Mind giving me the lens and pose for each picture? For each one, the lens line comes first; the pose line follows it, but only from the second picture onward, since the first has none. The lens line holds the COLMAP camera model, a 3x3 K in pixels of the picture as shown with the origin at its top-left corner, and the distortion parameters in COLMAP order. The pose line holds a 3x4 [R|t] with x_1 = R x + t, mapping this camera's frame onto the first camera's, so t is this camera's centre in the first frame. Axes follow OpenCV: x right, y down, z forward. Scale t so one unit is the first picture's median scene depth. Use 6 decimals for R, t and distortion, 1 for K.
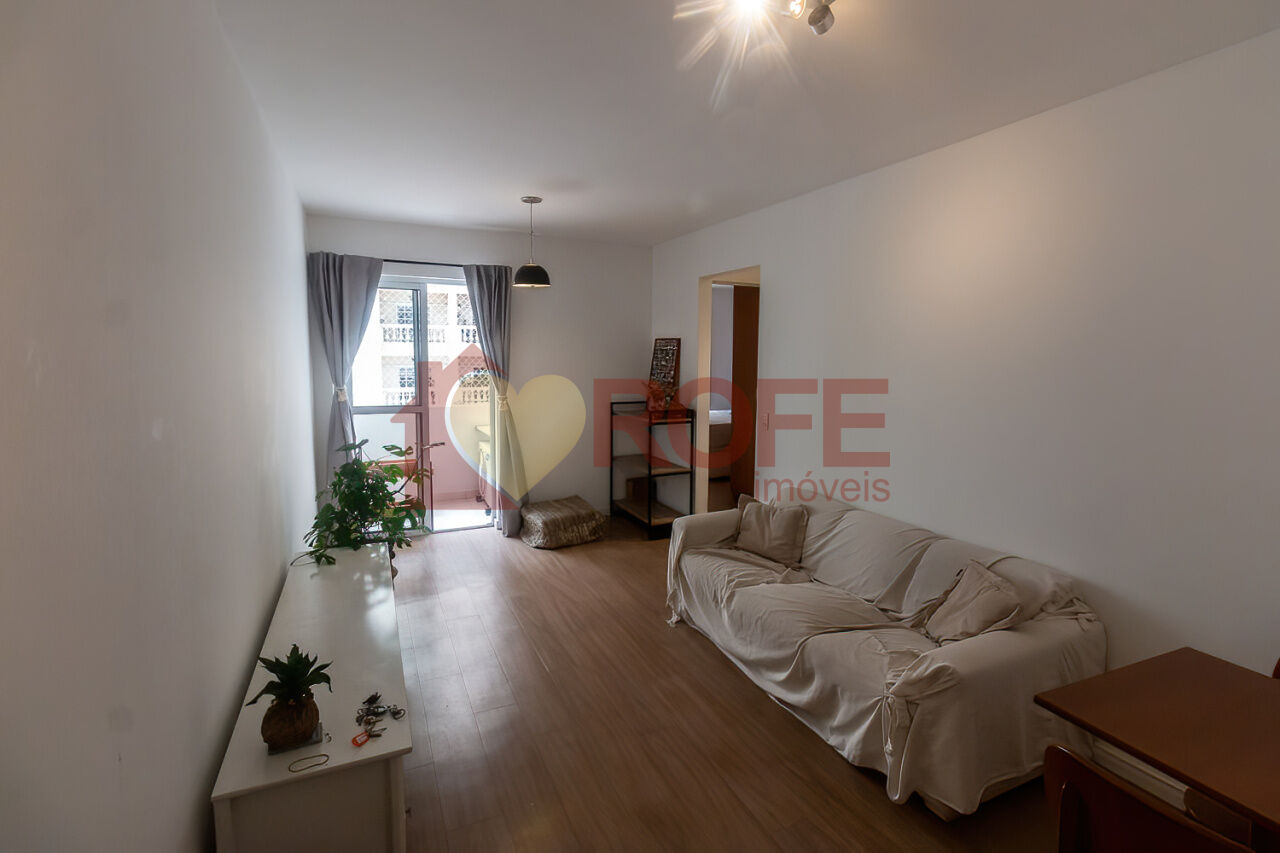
lens RADIAL K [[602.7, 0, 638.3], [0, 602.7, 416.2], [0, 0, 1]] dist [0.001440, 0.000817]
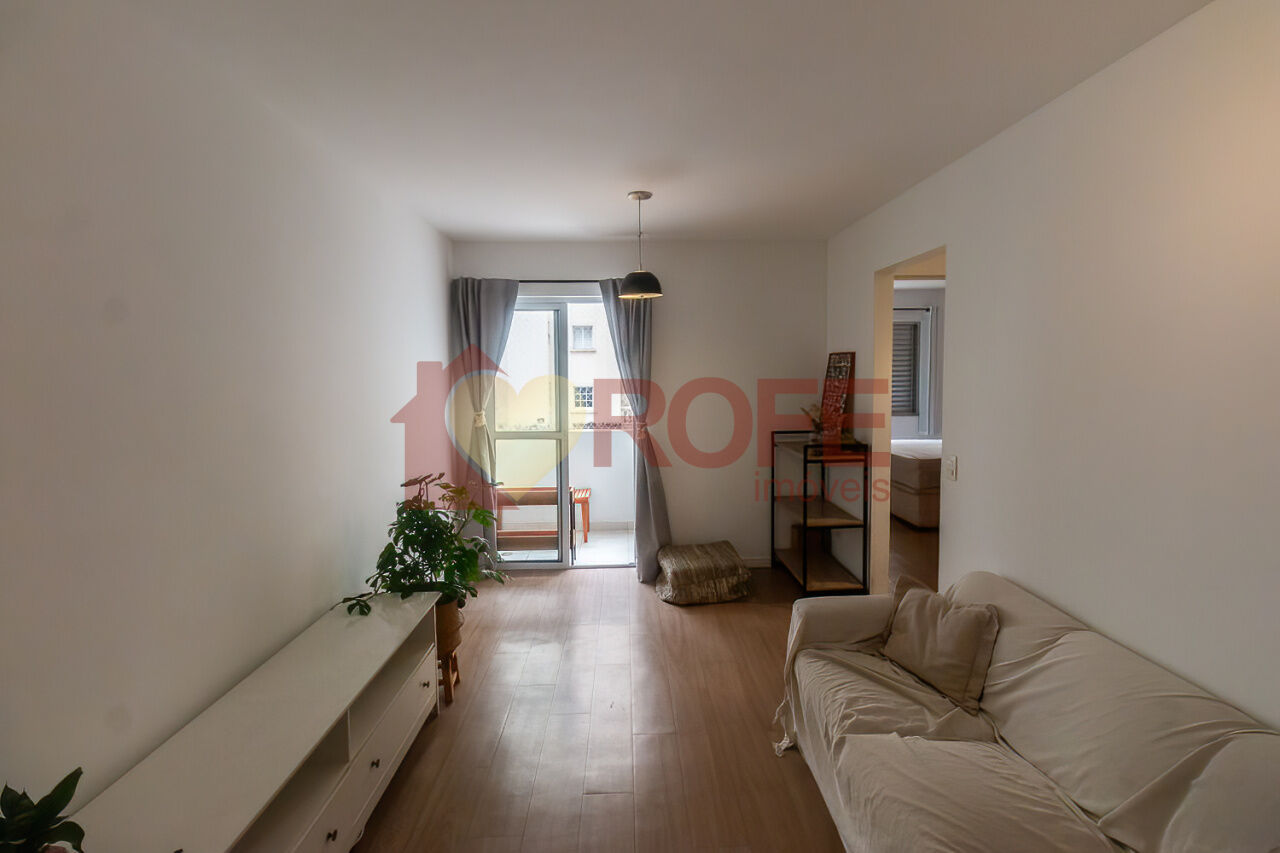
lens RADIAL K [[602.7, 0, 638.3], [0, 602.7, 416.2], [0, 0, 1]] dist [0.001440, 0.000817]
pose [[0.919922, 0.010281, -0.391966, 0.132450], [-0.021954, 0.999439, -0.025311, -0.022584], [0.391485, 0.031889, 0.919632, 0.193997]]
